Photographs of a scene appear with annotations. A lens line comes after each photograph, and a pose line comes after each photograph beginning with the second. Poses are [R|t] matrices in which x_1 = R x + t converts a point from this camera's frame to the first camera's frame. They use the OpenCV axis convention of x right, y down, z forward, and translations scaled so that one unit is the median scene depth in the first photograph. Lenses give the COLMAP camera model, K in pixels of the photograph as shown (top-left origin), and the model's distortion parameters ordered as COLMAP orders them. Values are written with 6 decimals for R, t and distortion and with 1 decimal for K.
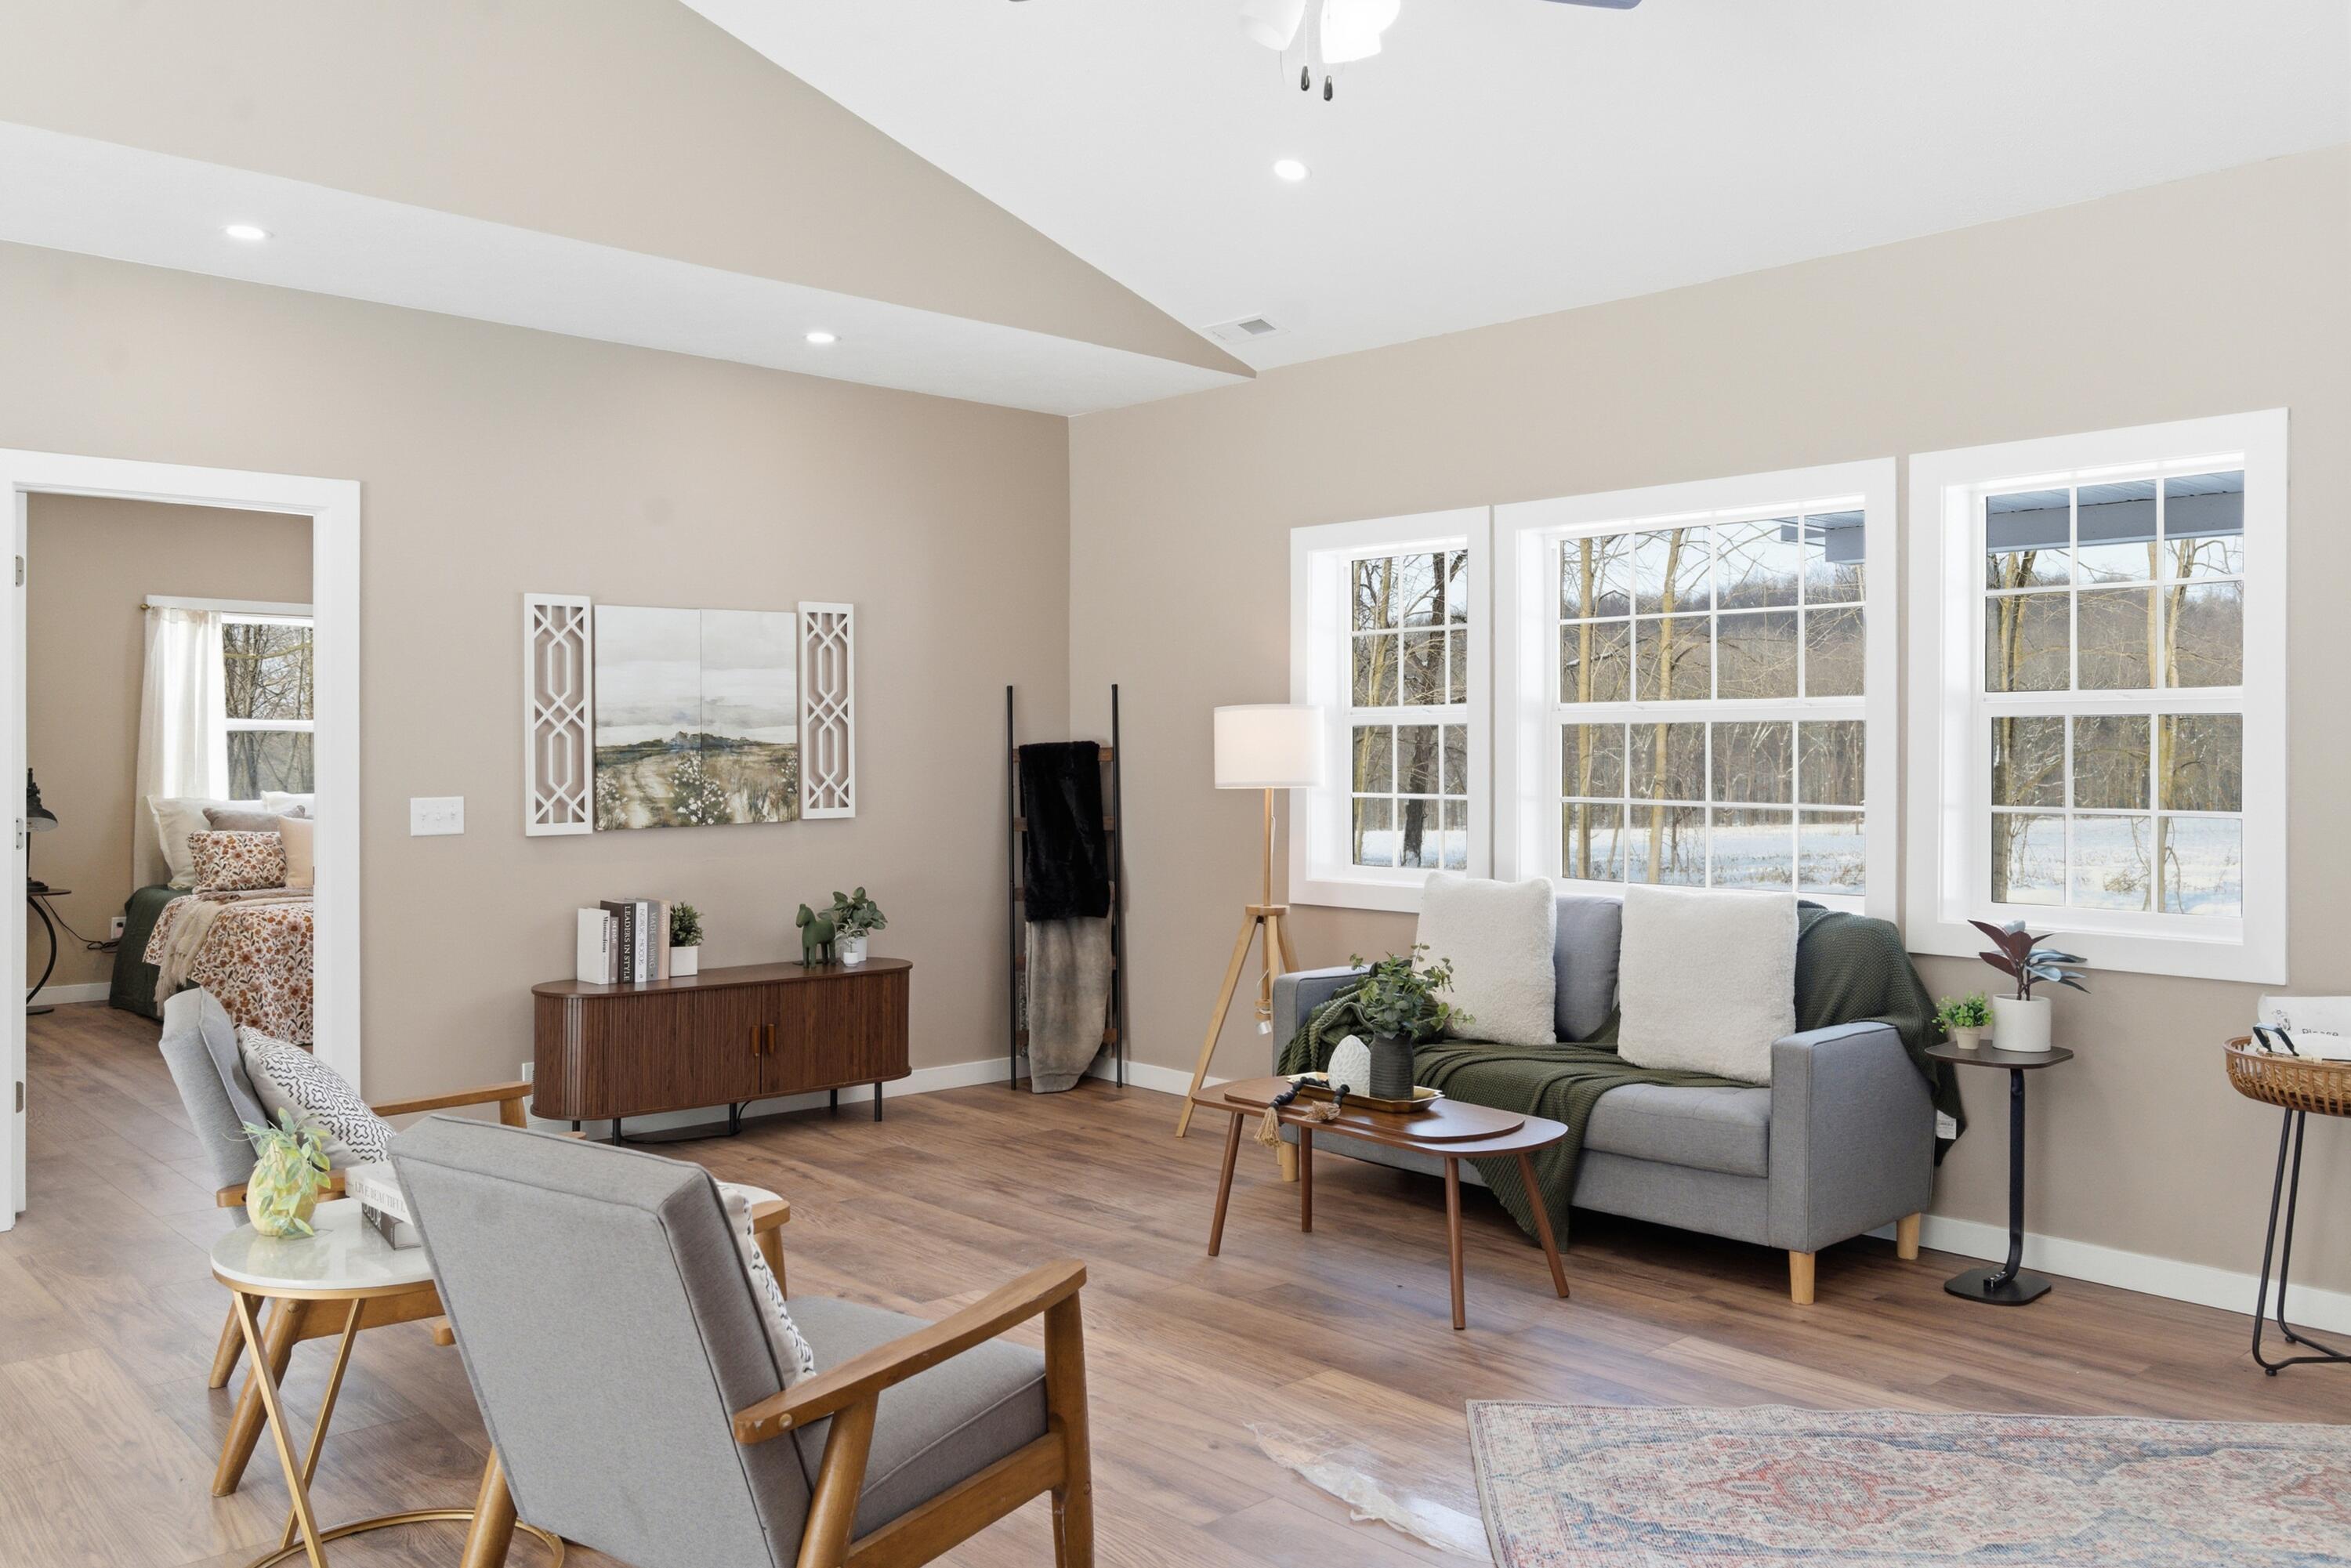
lens RADIAL K [[1816.3, 0, 1160.0], [0, 1816.3, 746.8], [0, 0, 1]] dist [-0.013278, 0.007170]
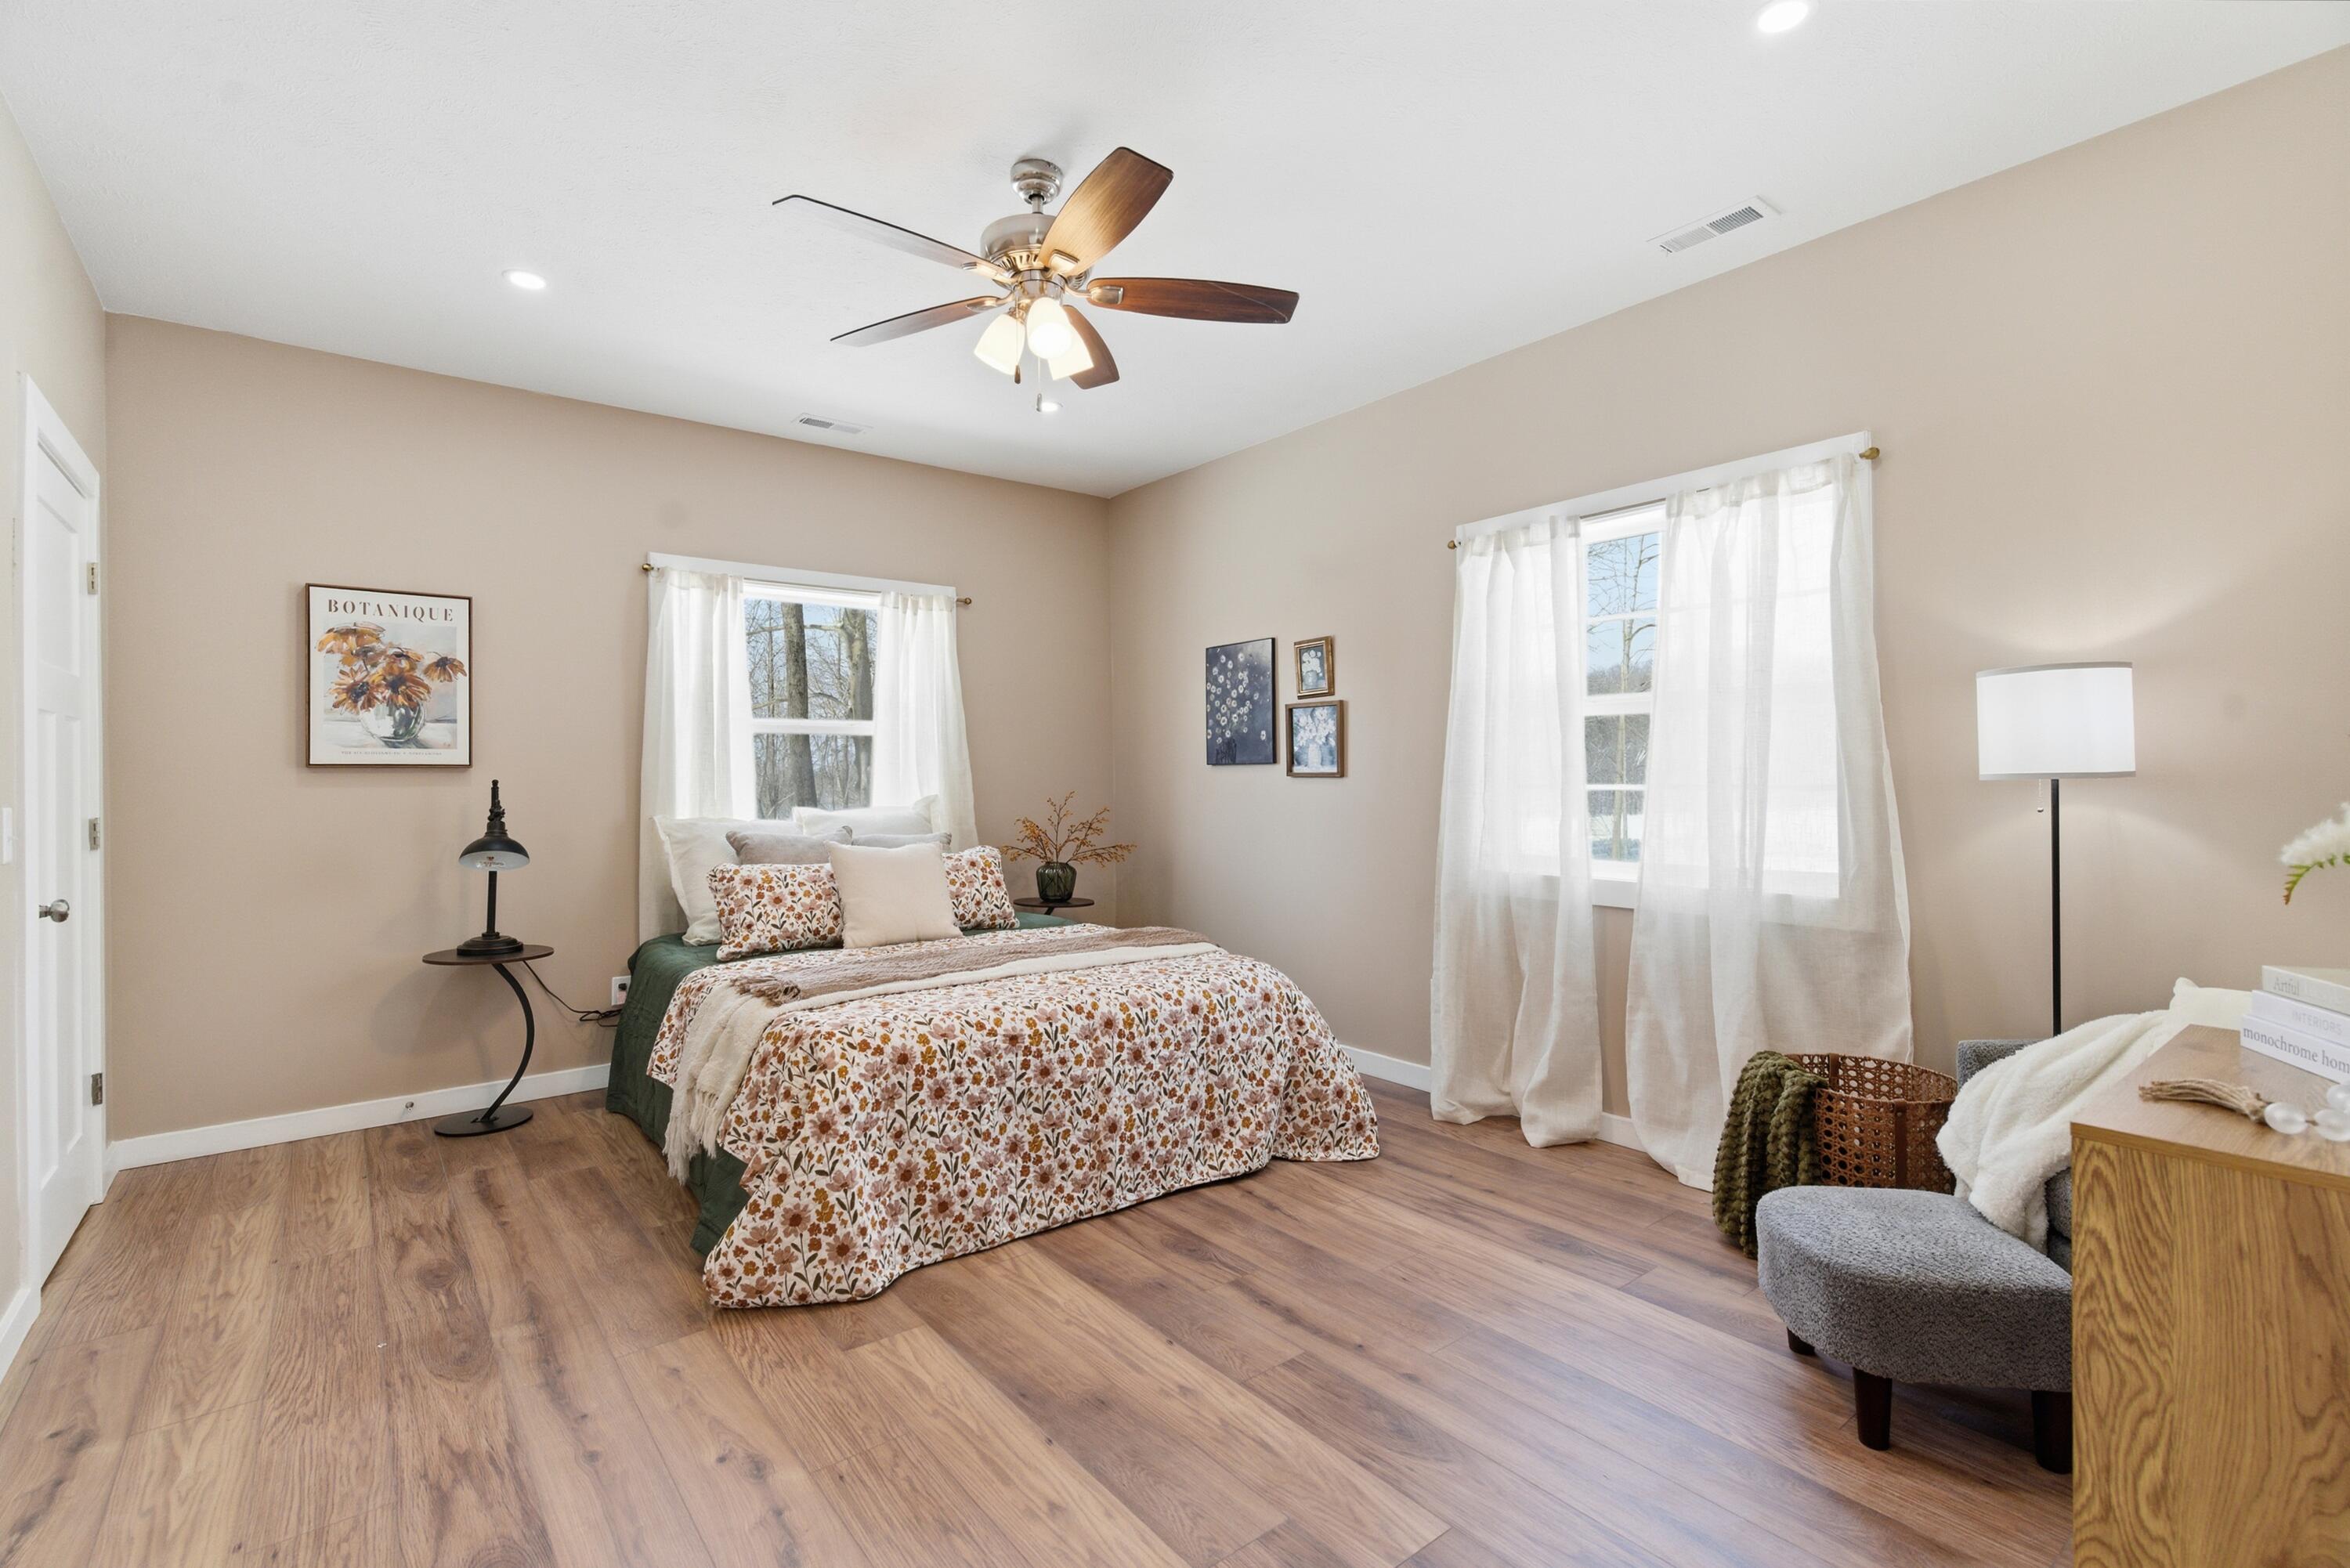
lens RADIAL K [[1076.3, 0, 1166.4], [0, 1076.3, 776.0], [0, 0, 1]] dist [0.004804, -0.001724]
pose [[0.996729, -0.013288, -0.079714, -0.322437], [0.013800, 0.999888, 0.005866, 0.010828], [0.079627, -0.006947, 0.996801, 0.590609]]
